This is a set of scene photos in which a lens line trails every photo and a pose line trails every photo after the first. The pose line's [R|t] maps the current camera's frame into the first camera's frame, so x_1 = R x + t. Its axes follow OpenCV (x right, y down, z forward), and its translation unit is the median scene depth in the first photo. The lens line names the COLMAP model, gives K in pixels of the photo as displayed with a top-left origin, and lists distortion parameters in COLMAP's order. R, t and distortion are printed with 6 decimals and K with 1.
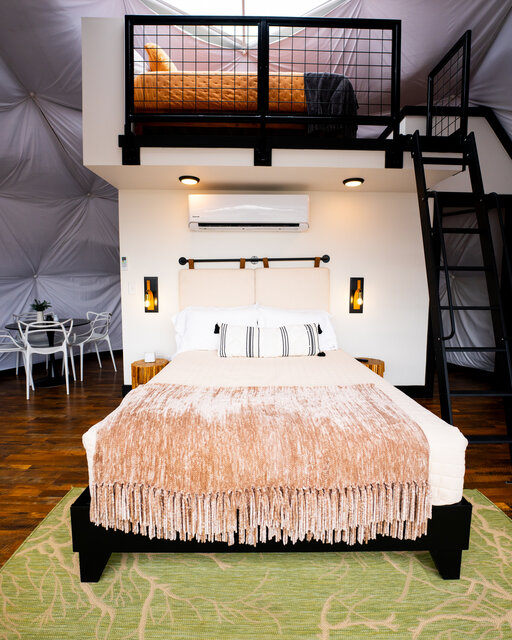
lens RADIAL K [[322.1, 0, 256.0], [0, 322.1, 320.0], [0, 0, 1]] dist [-0.034305, -0.000026]
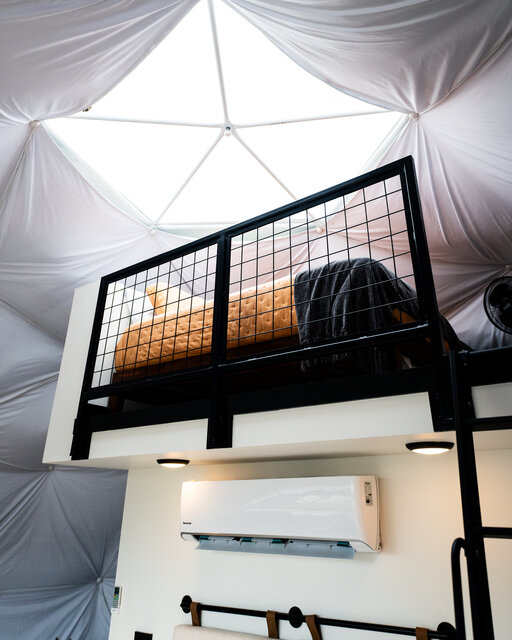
lens RADIAL K [[489.3, 0, 256.8], [0, 489.3, 264.9], [0, 0, 1]] dist [0.033158, 0.005696]
pose [[0.796499, -0.274099, -0.538943, 0.623277], [-0.065865, 0.846708, -0.527965, -0.302946], [0.601042, 0.456021, 0.656349, 0.327237]]
